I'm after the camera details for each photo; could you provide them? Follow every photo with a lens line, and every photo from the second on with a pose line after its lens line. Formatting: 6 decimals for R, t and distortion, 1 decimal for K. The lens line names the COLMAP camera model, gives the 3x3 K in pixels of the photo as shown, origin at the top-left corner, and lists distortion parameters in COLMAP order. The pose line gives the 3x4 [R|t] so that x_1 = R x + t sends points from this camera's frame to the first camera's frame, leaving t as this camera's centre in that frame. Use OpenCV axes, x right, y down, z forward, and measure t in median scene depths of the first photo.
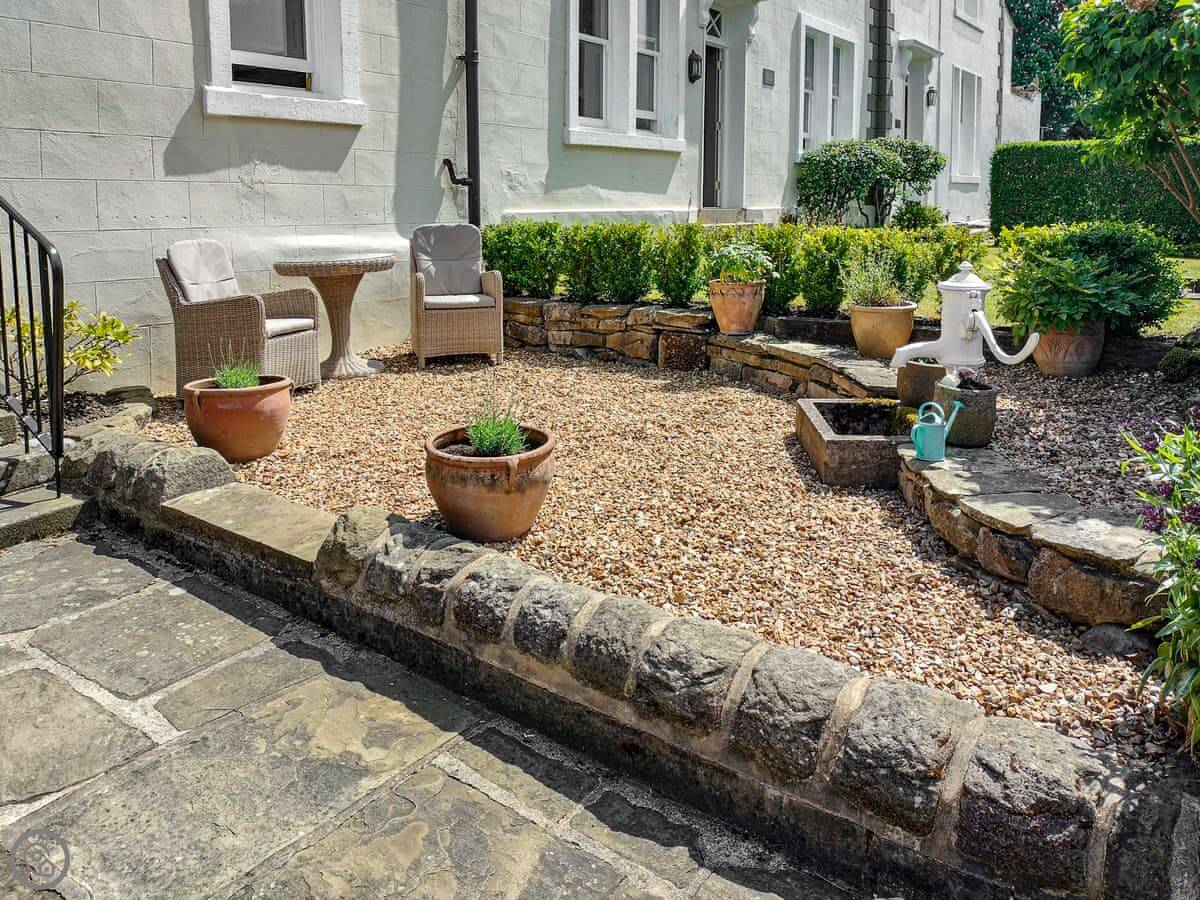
lens RADIAL K [[1255.0, 0, 600.0], [0, 1255.0, 450.0], [0, 0, 1]] dist [-0.083754, 0.016279]
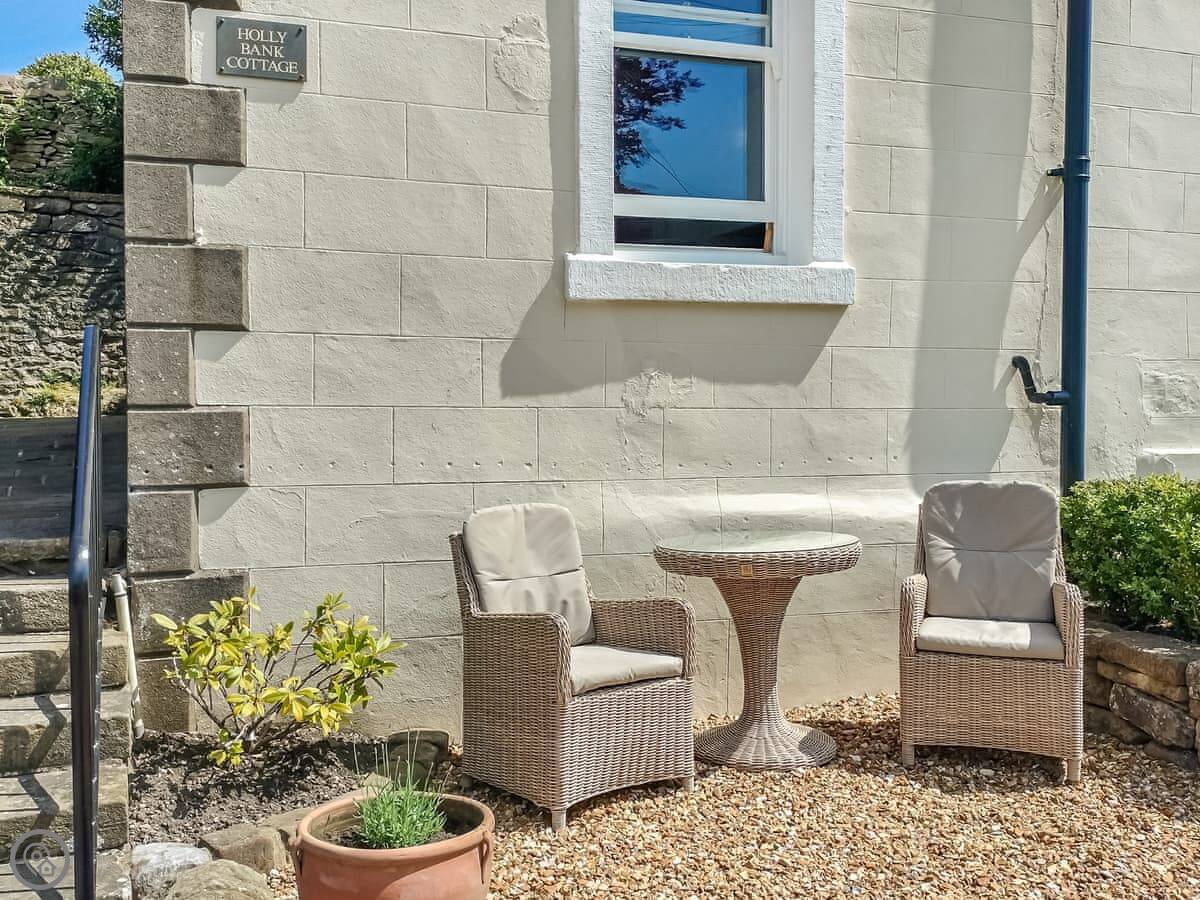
lens RADIAL K [[1238.3, 0, 599.4], [0, 1238.3, 430.7], [0, 0, 1]] dist [0.080983, 0.008917]
pose [[0.801348, 0.010767, -0.598102, 0.061928], [-0.101061, 0.987903, -0.117618, -0.127109], [0.589600, 0.154698, 0.792742, 0.496366]]
